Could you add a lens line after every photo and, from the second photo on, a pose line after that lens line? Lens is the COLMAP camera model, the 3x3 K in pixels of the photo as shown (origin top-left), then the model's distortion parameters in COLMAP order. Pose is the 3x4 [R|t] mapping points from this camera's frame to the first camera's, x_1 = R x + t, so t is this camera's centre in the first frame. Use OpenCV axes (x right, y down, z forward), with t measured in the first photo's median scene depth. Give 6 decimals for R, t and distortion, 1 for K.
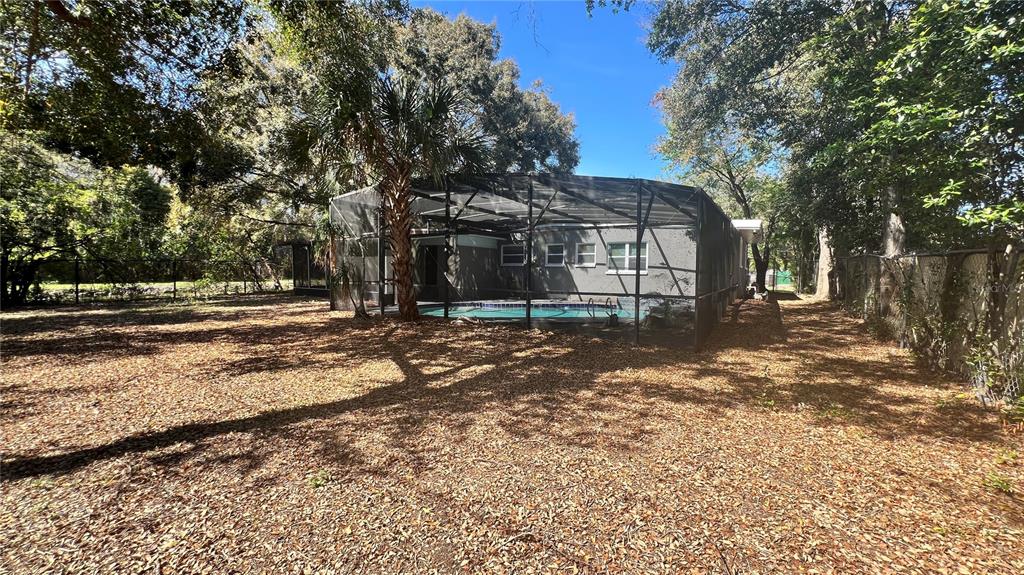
lens RADIAL K [[408.9, 0, 510.6], [0, 408.9, 287.8], [0, 0, 1]] dist [-0.000022, 0.000618]
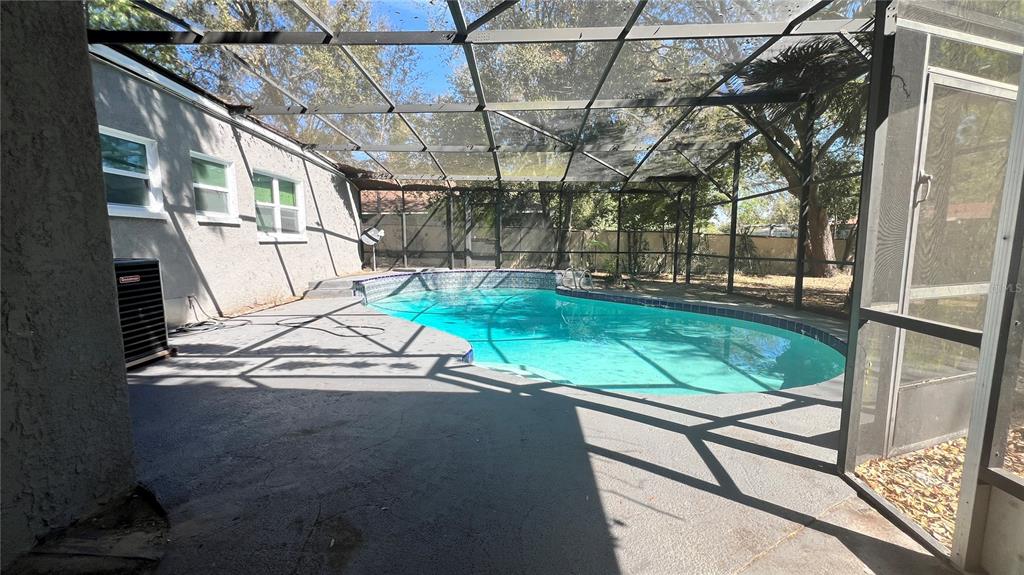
lens RADIAL K [[408.9, 0, 511.4], [0, 408.9, 284.2], [0, 0, 1]] dist [-0.000022, 0.000618]
pose [[-0.503199, -0.099679, 0.858402, -0.556898], [0.027871, 0.990937, 0.131407, -0.076500], [-0.863721, 0.090048, -0.495861, 1.957377]]
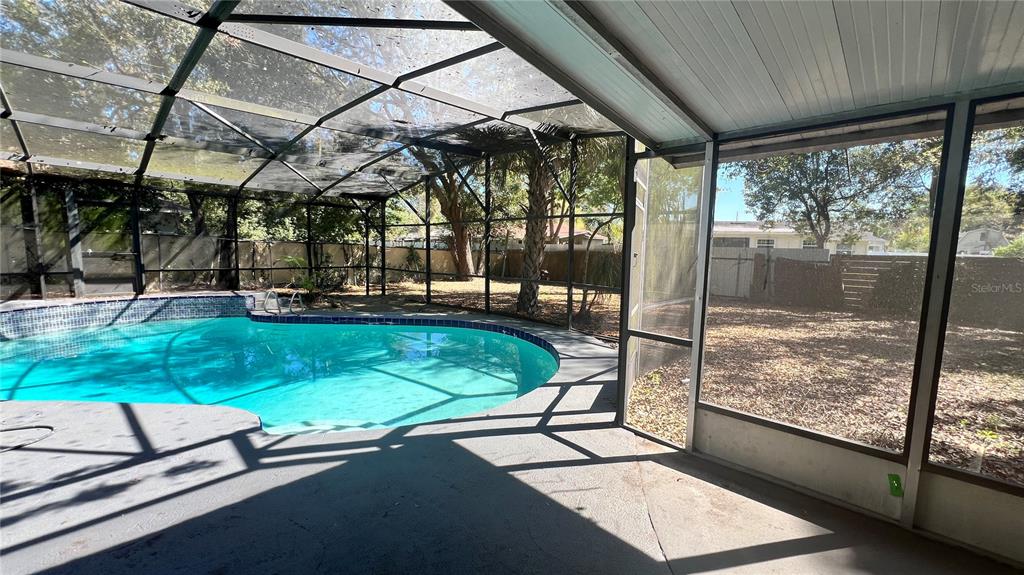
lens RADIAL K [[408.9, 0, 509.4], [0, 408.9, 283.3], [0, 0, 1]] dist [-0.000022, 0.000618]
pose [[-0.977424, -0.045027, 0.206433, -0.429839], [-0.018547, 0.991542, 0.128455, -0.122122], [-0.210471, 0.121726, -0.969992, 2.086054]]
